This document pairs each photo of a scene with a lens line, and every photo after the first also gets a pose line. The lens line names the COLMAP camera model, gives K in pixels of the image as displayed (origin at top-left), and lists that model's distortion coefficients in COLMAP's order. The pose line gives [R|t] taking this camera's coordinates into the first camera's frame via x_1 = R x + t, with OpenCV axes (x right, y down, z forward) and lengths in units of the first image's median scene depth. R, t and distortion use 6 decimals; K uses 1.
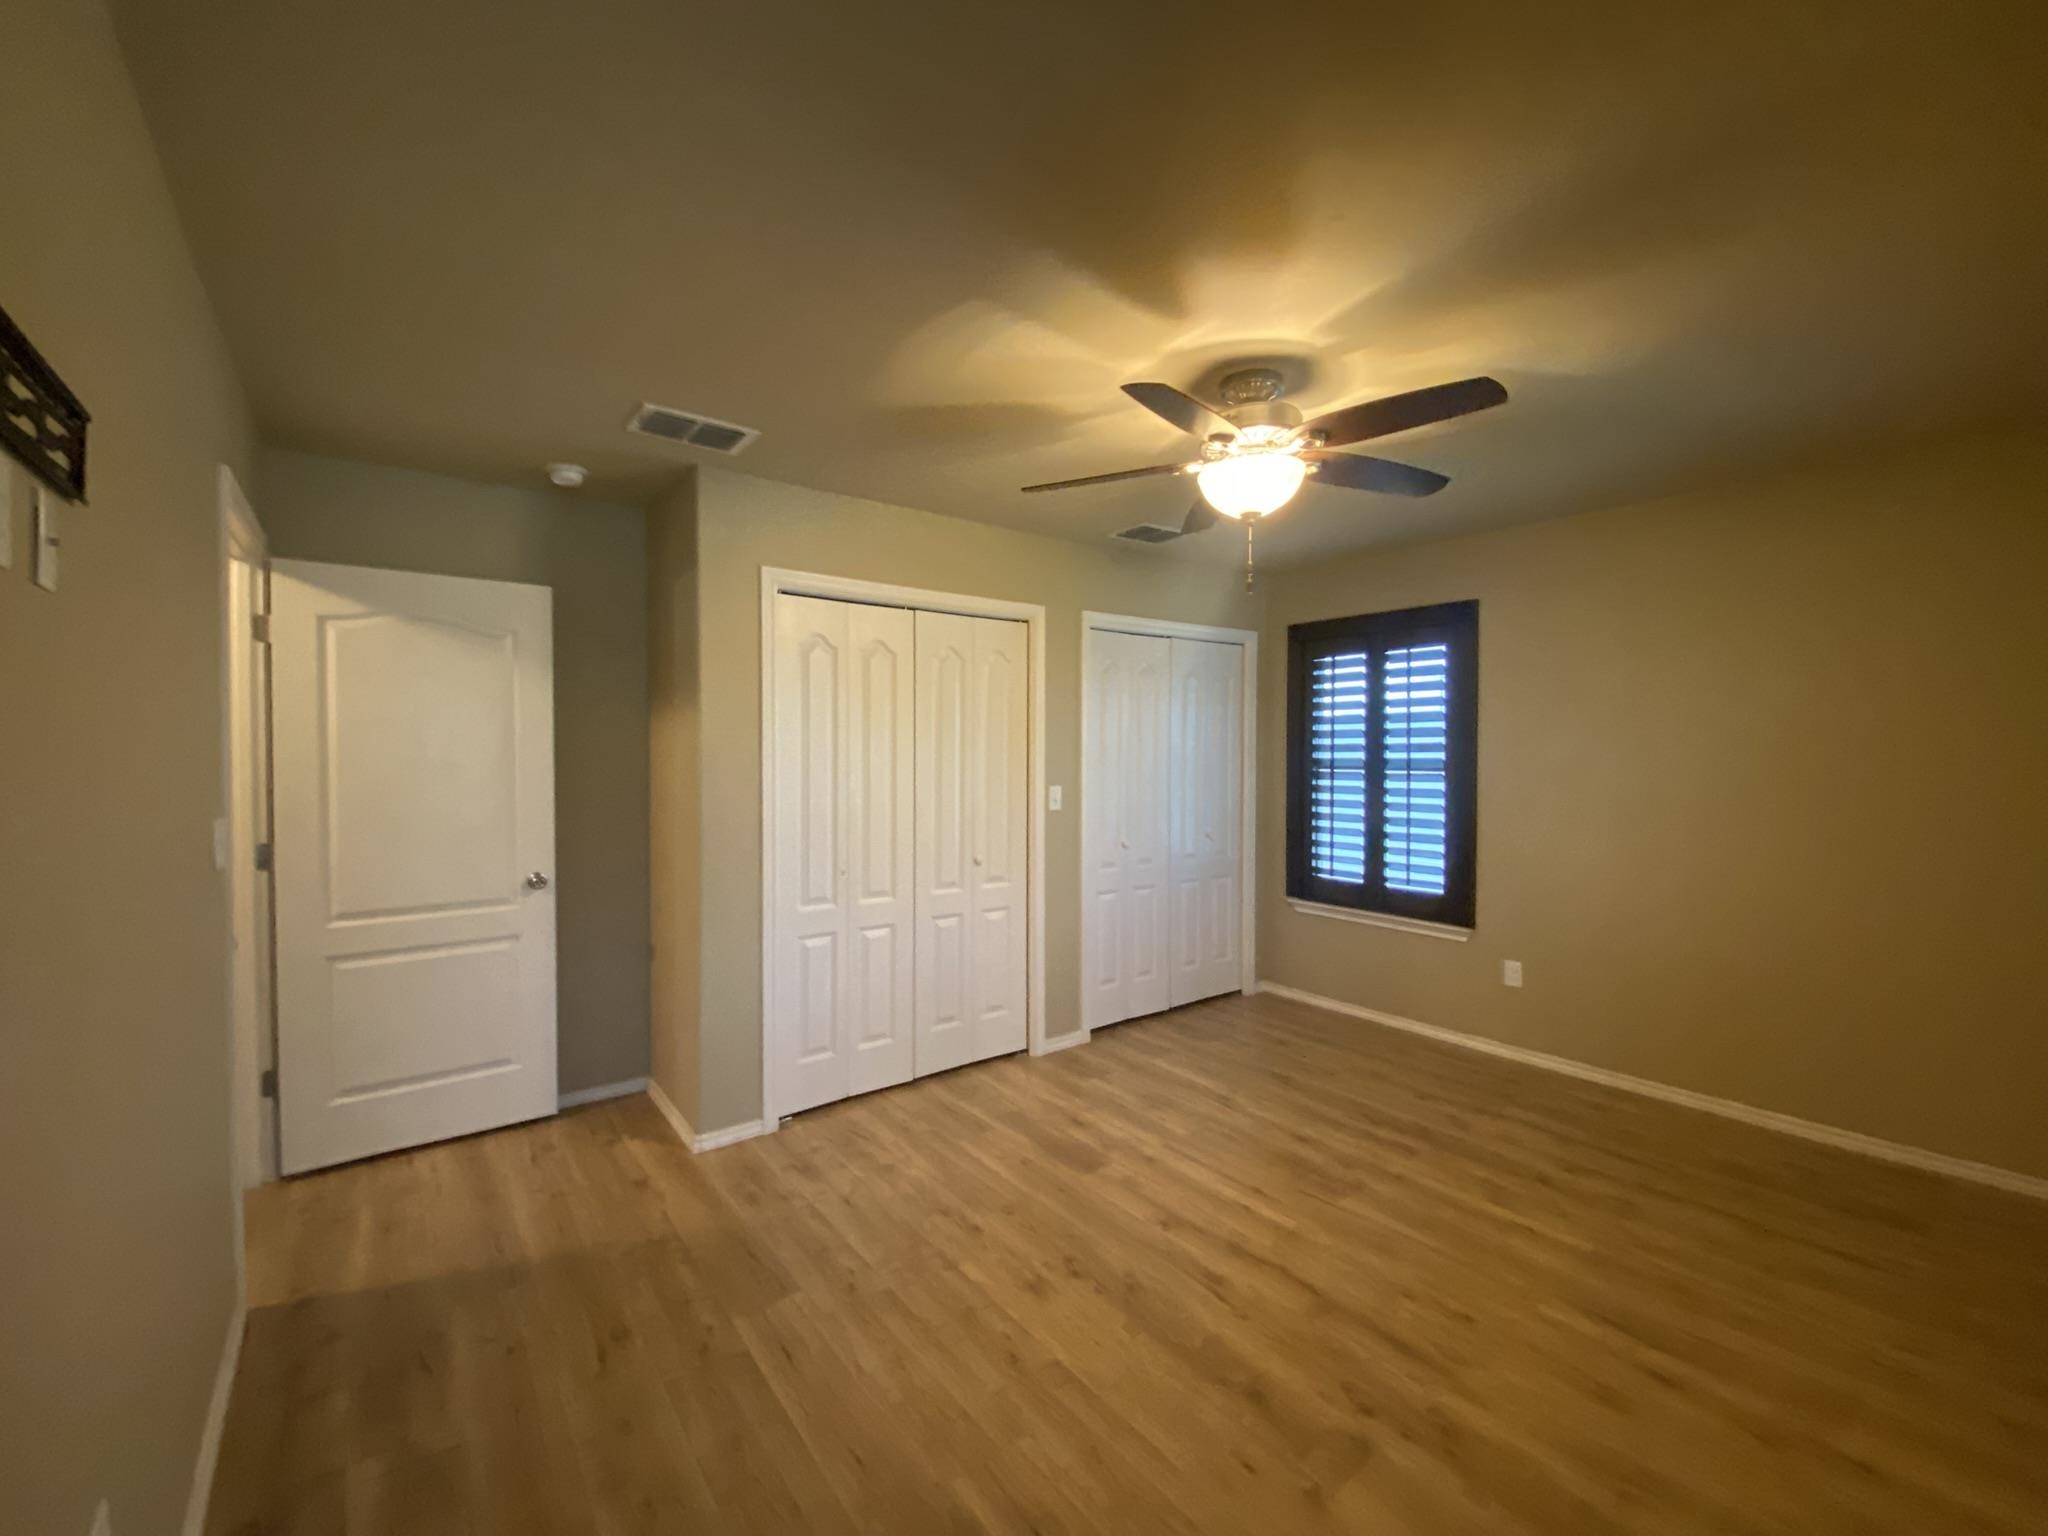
lens RADIAL K [[843.1, 0, 1029.8], [0, 843.1, 766.2], [0, 0, 1]] dist [-0.003391, -0.002918]
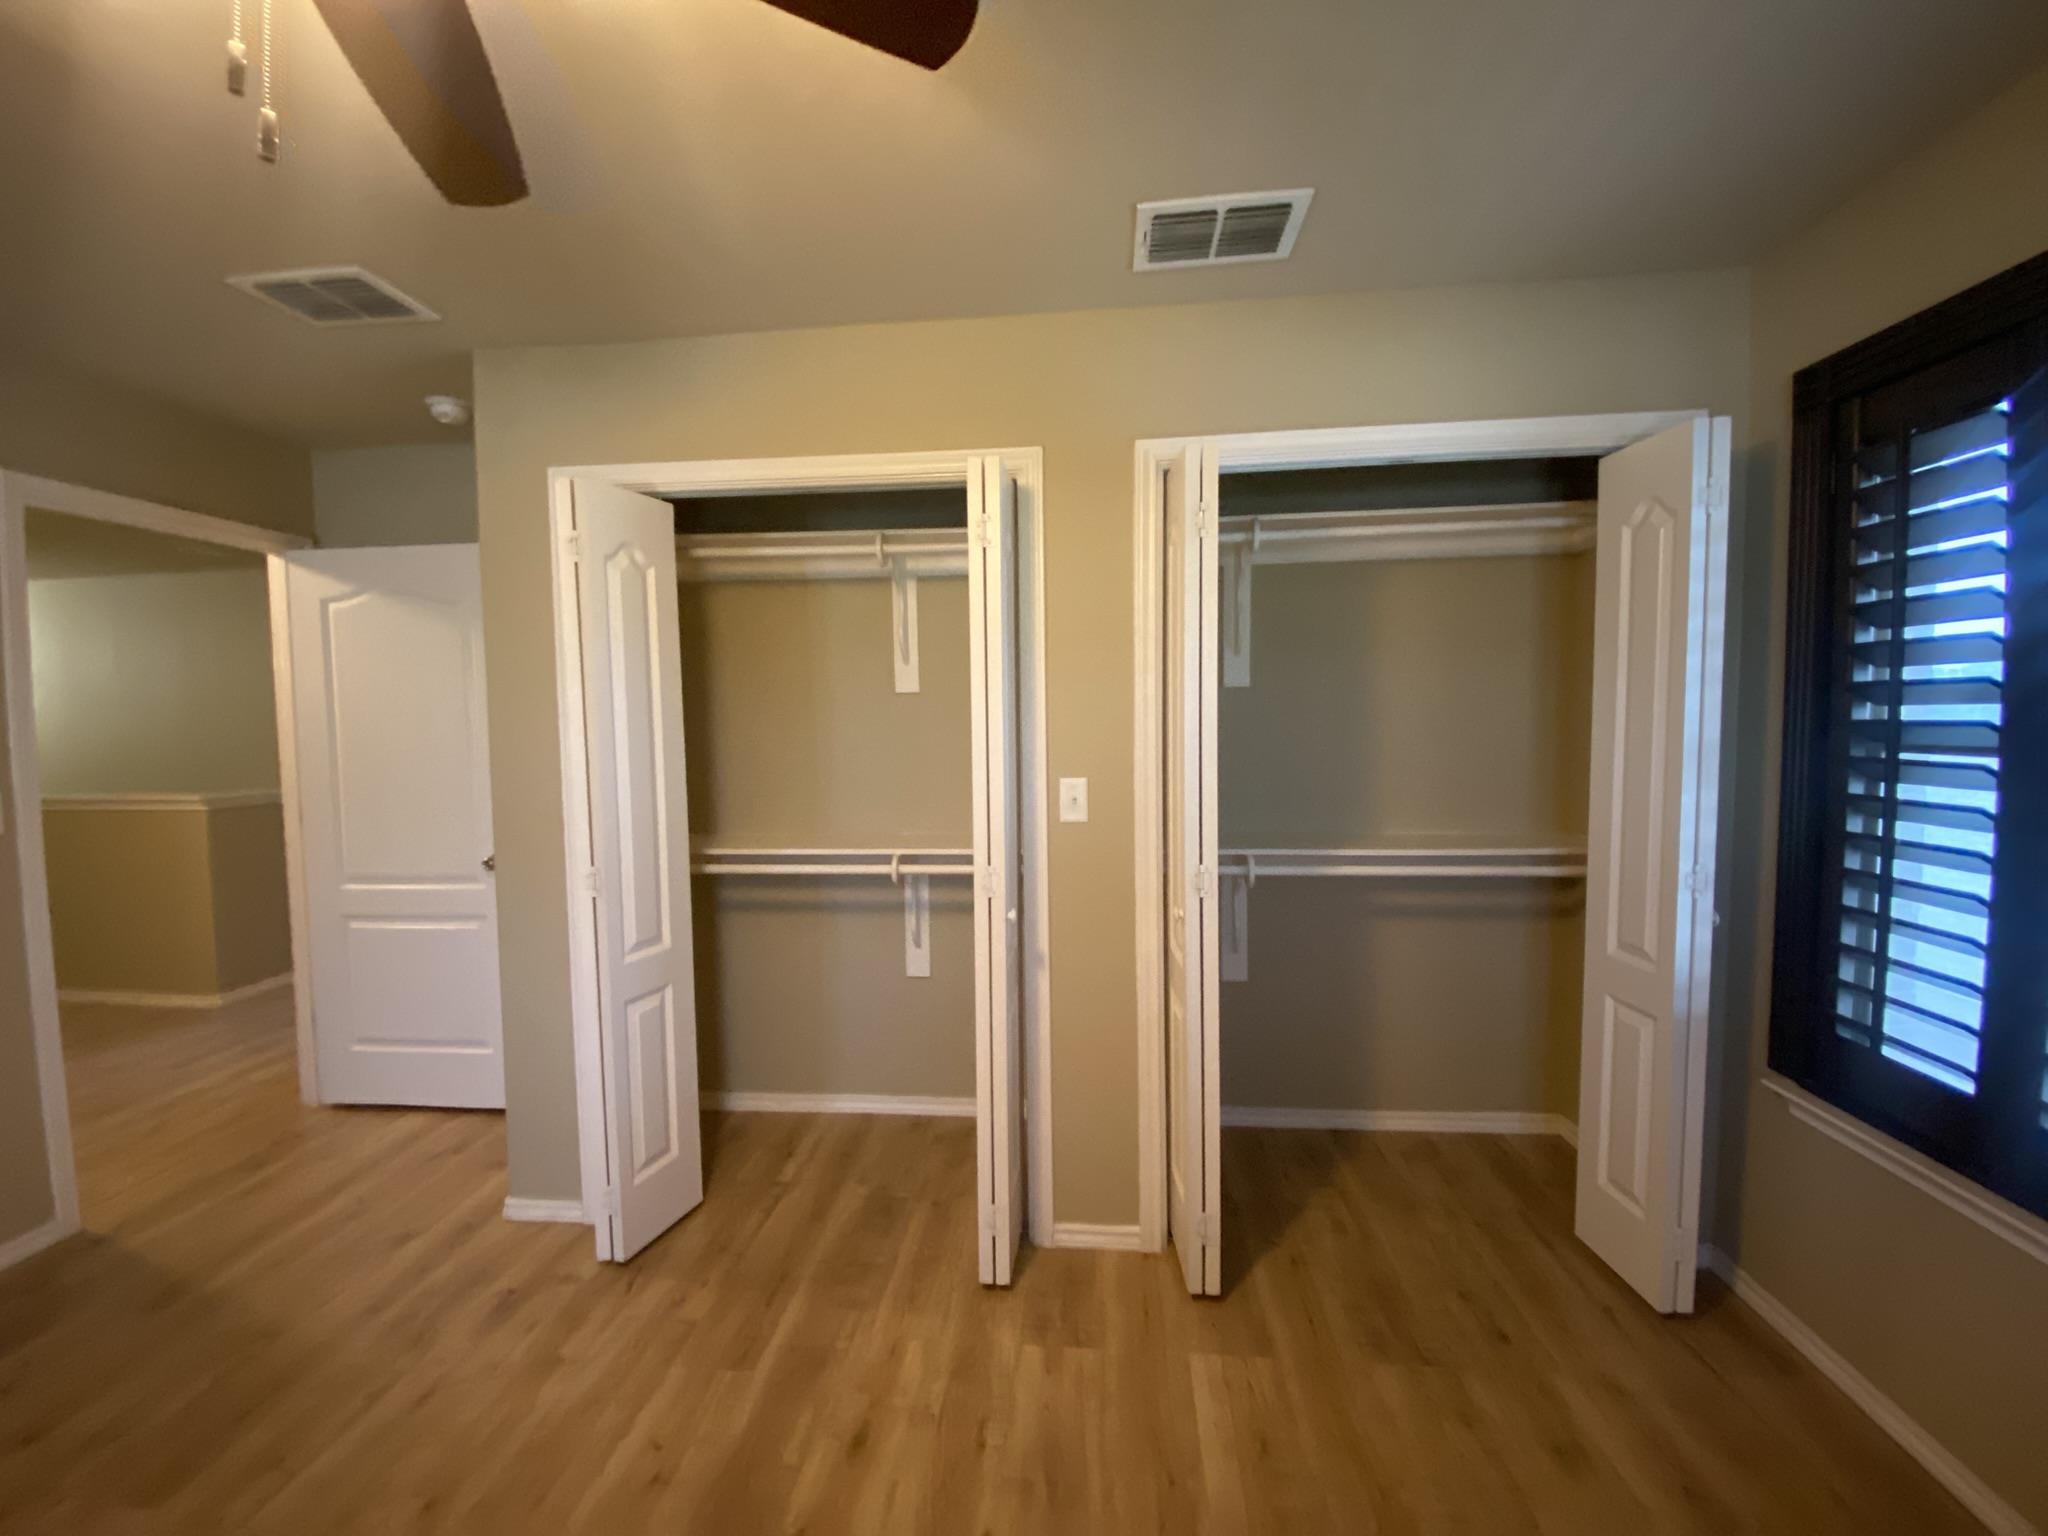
lens RADIAL K [[843.1, 0, 1026.9], [0, 843.1, 770.9], [0, 0, 1]] dist [-0.003391, -0.002918]
pose [[0.727642, 0.029527, -0.685321, 0.399907], [-0.000376, 0.999090, 0.042647, -0.003637], [0.685957, -0.030774, 0.726991, 0.605932]]
